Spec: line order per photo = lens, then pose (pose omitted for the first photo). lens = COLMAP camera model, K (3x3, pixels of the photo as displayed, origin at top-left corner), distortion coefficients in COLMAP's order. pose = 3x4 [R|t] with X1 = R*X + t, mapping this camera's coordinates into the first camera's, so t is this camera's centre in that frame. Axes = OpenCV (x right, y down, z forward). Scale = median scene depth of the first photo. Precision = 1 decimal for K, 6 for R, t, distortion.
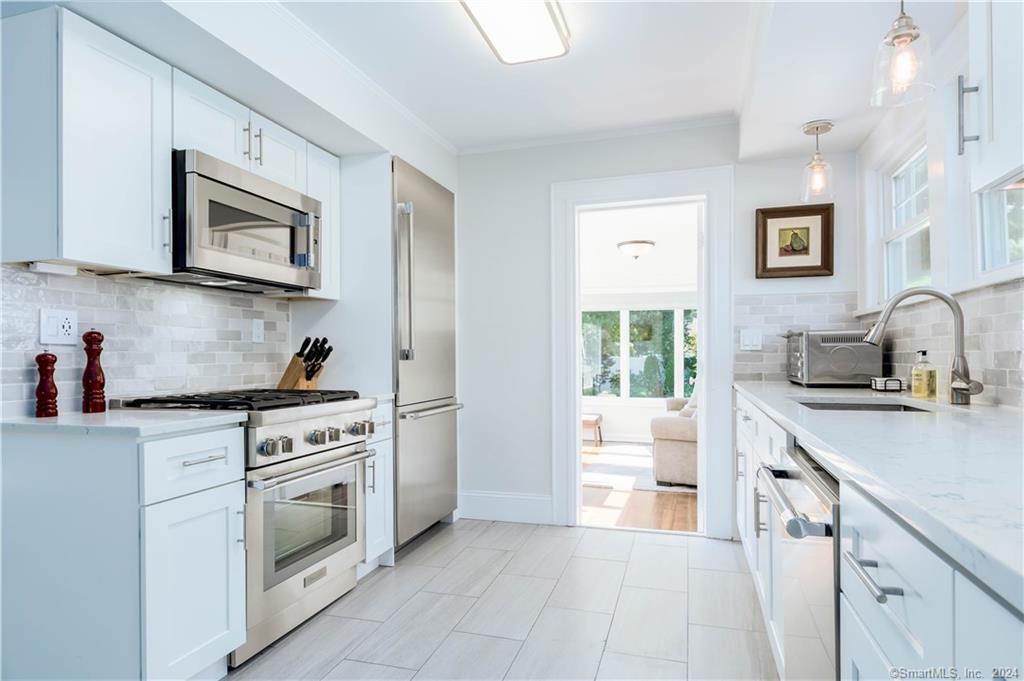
lens RADIAL K [[581.7, 0, 519.3], [0, 581.7, 347.1], [0, 0, 1]] dist [0.001216, 0.000708]
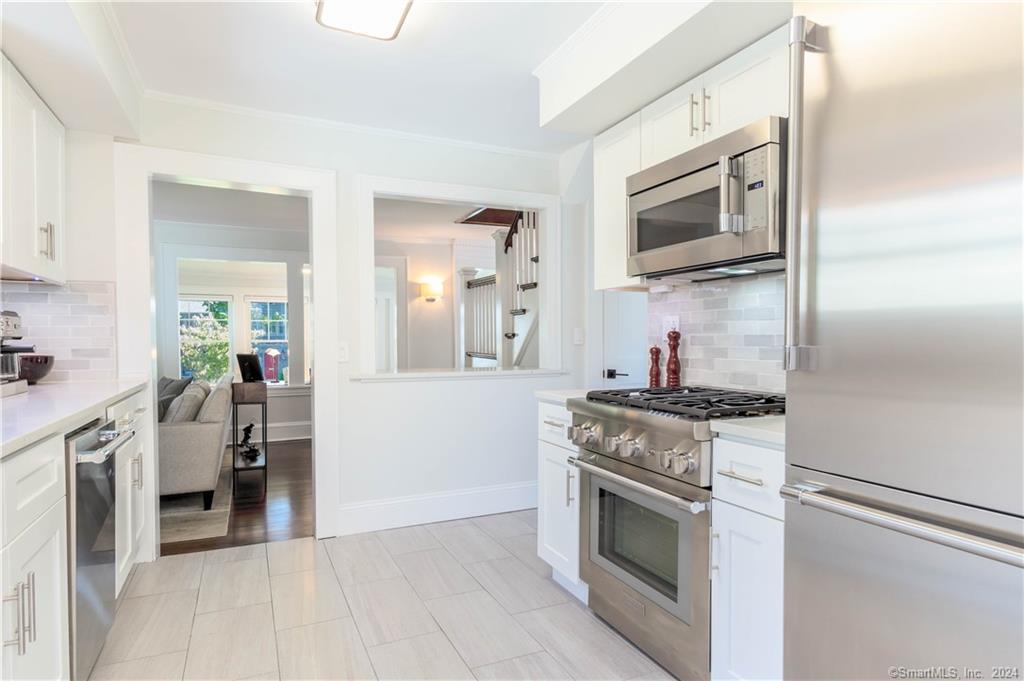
lens RADIAL K [[581.7, 0, 512.2], [0, 581.7, 346.8], [0, 0, 1]] dist [0.001216, 0.000708]
pose [[-0.748838, 0.023743, -0.662327, 0.362099], [0.023702, 0.999678, 0.009039, -0.010285], [0.662329, -0.008929, -0.749160, 1.528374]]
